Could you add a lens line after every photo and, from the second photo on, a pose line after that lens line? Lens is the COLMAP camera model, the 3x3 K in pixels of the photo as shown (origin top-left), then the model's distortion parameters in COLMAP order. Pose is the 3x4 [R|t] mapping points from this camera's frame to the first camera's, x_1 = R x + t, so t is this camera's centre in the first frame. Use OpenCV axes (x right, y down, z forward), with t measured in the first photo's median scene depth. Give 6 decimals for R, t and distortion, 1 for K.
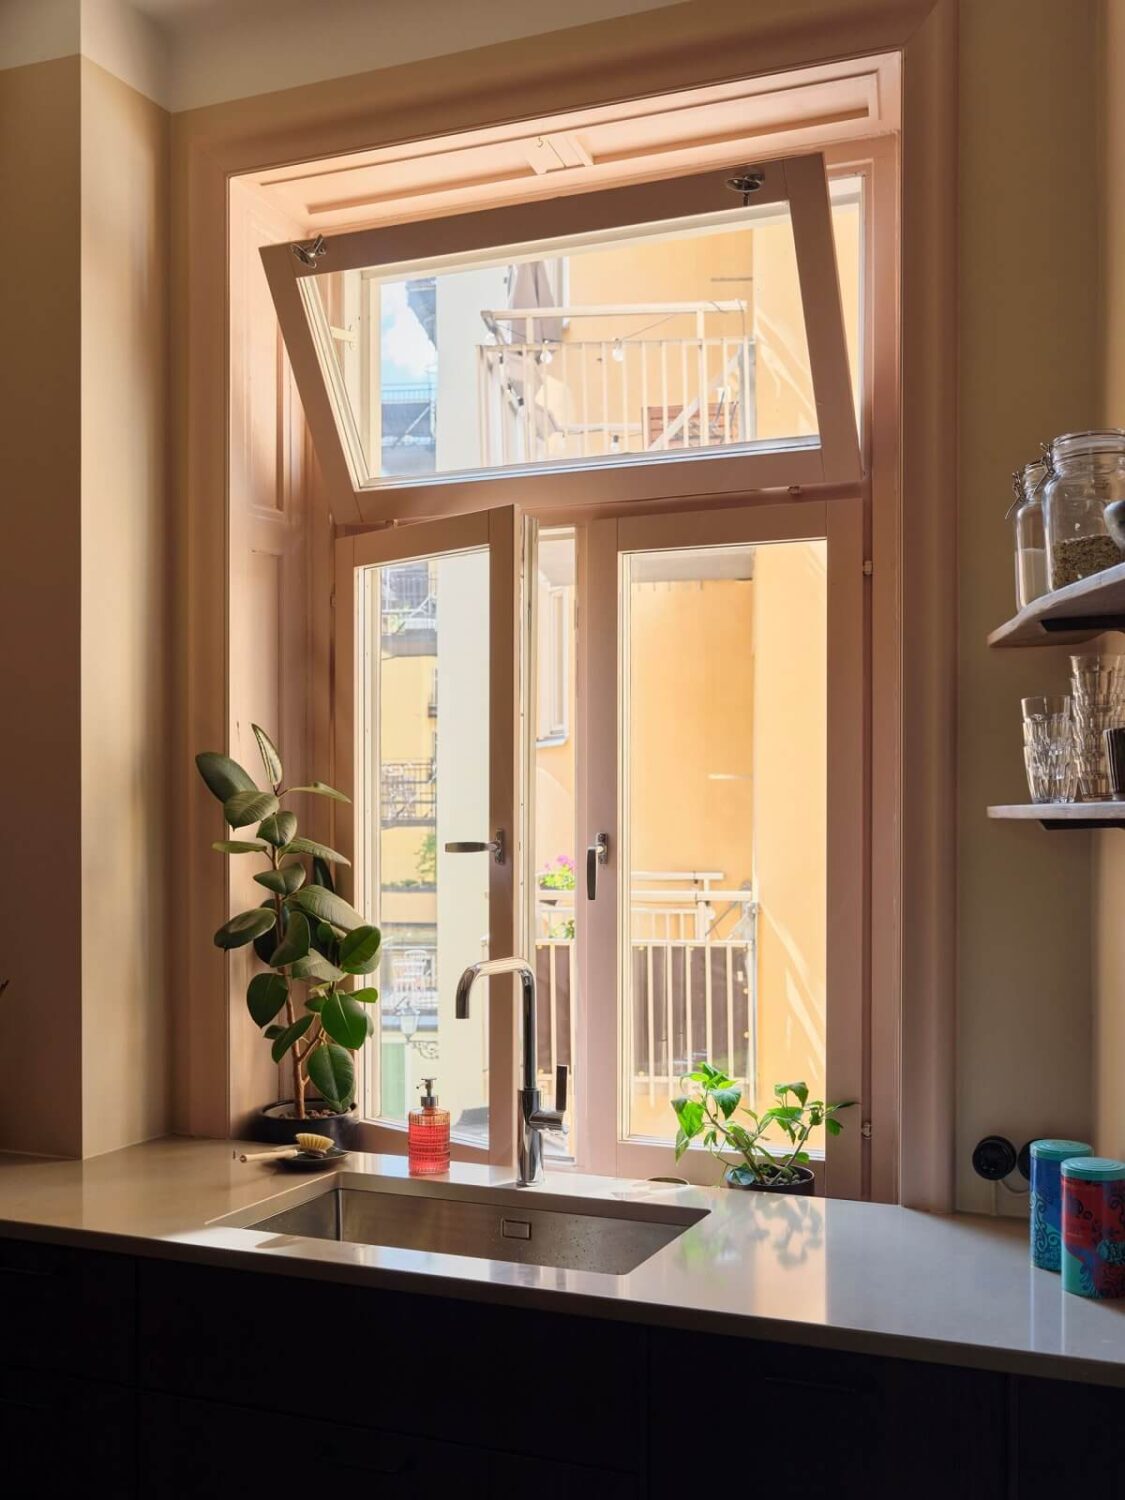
lens RADIAL K [[1600.9, 0, 560.1], [0, 1600.9, 852.2], [0, 0, 1]] dist [0.005889, 0.021230]
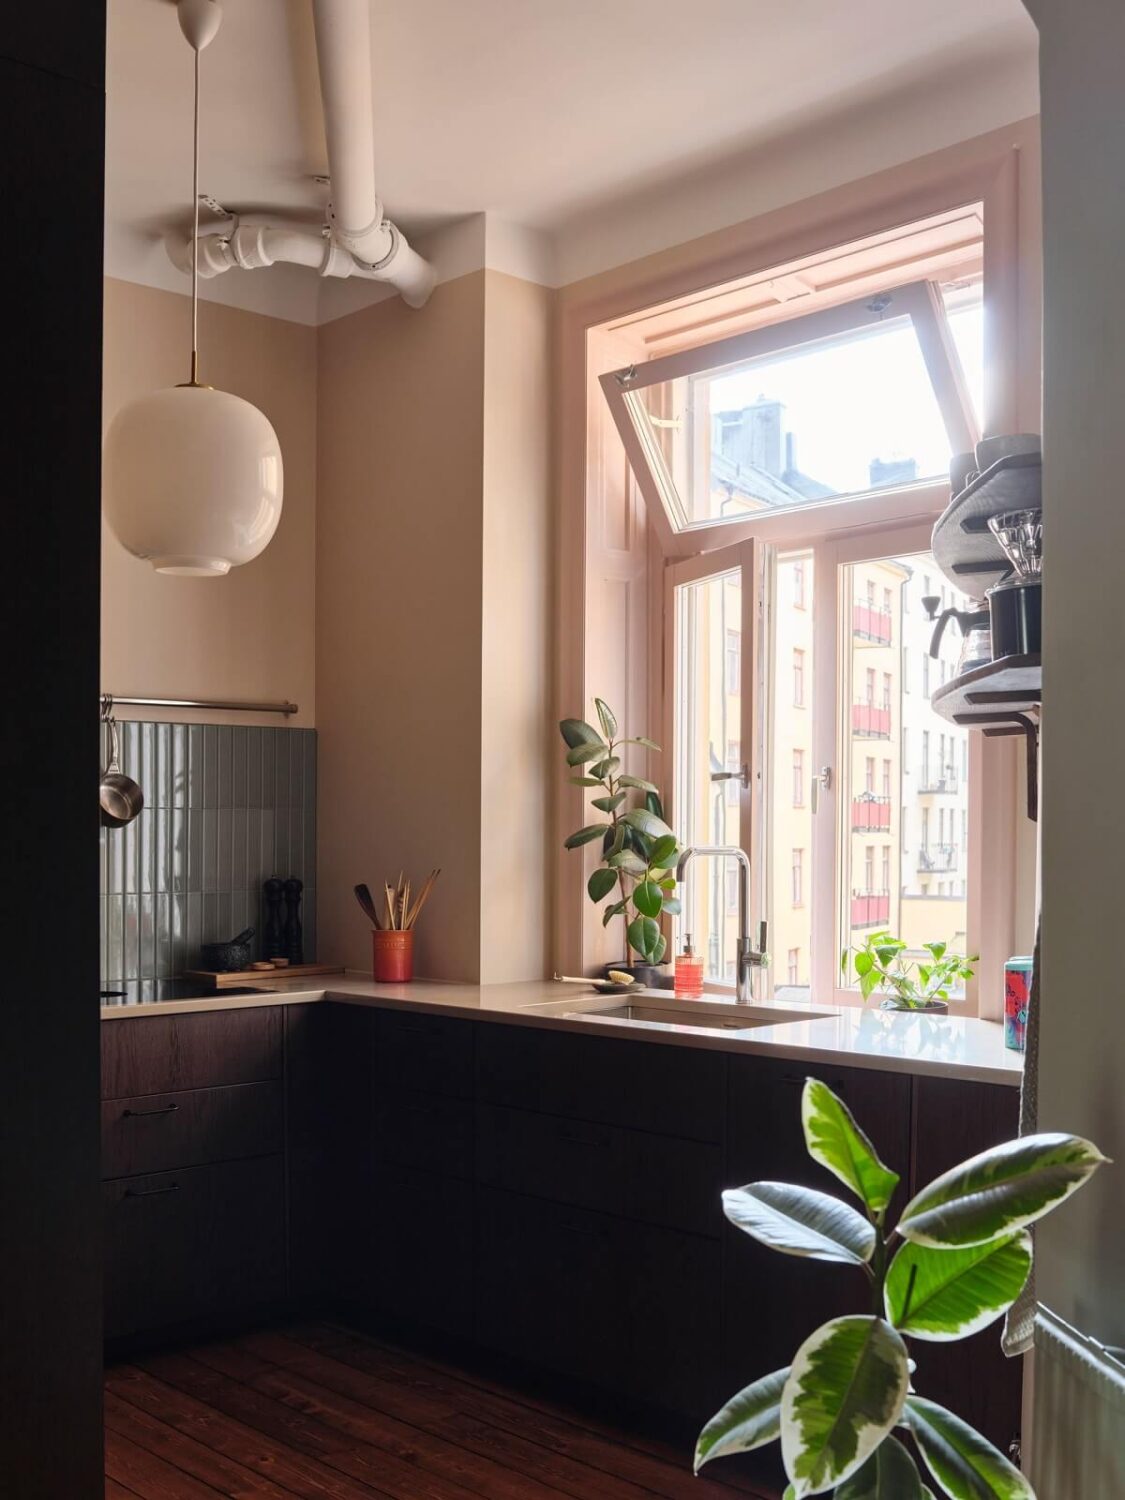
lens RADIAL K [[1600.9, 0, 560.1], [0, 1600.9, 852.2], [0, 0, 1]] dist [0.005889, 0.021230]
pose [[0.920581, 0.005496, -0.390512, 0.361992], [-0.010173, 0.999899, -0.009910, 0.078954], [0.390418, 0.013096, 0.920544, -0.374125]]
